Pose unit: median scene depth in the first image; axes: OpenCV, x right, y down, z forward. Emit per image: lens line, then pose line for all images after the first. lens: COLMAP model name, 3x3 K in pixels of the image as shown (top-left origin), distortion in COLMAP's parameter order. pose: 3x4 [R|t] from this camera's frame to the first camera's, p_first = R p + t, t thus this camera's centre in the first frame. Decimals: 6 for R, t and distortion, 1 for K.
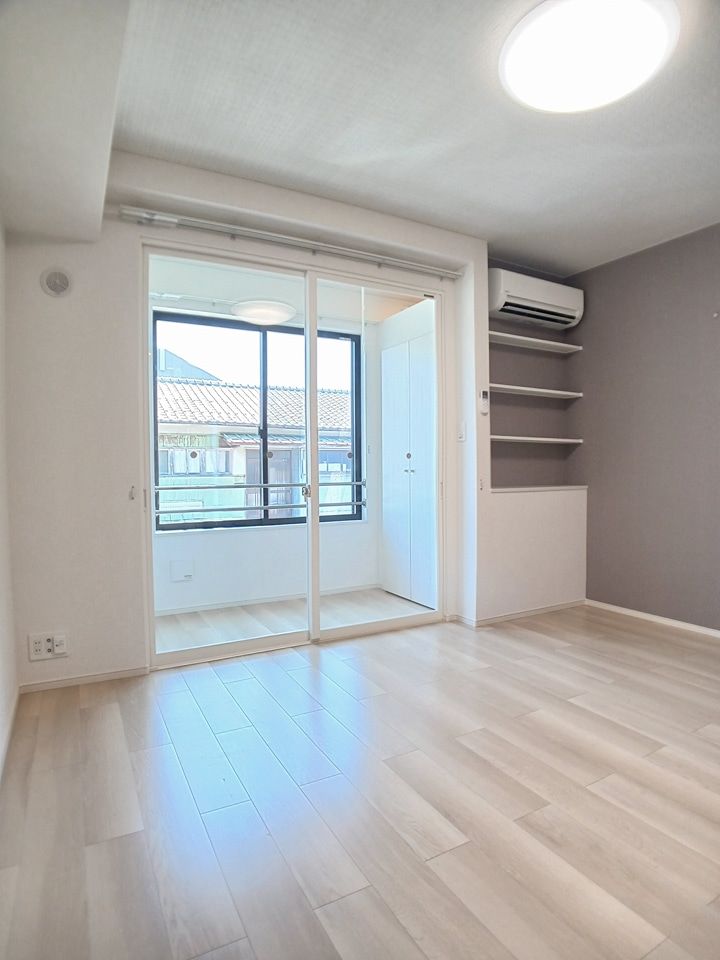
lens RADIAL K [[532.3, 0, 374.1], [0, 532.3, 481.9], [0, 0, 1]] dist [-0.057766, -0.000367]
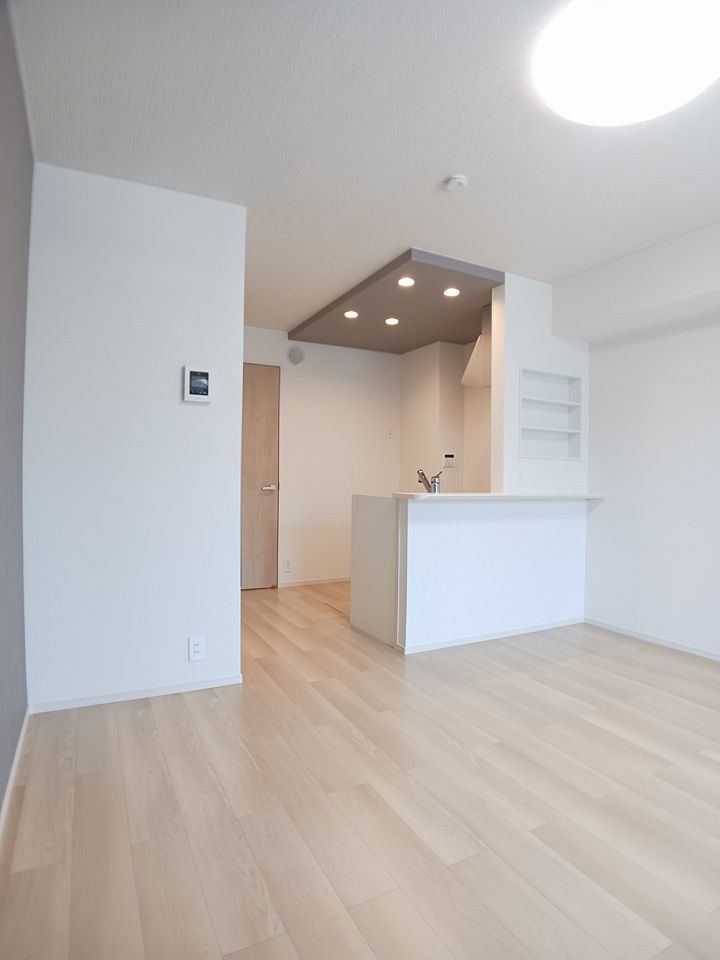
lens RADIAL K [[532.3, 0, 374.1], [0, 532.3, 481.9], [0, 0, 1]] dist [-0.057766, -0.000367]
pose [[-0.999762, -0.005476, 0.021131, 0.851940], [-0.004728, 0.999366, 0.035299, -0.087847], [-0.021311, 0.035190, -0.999153, 1.922019]]
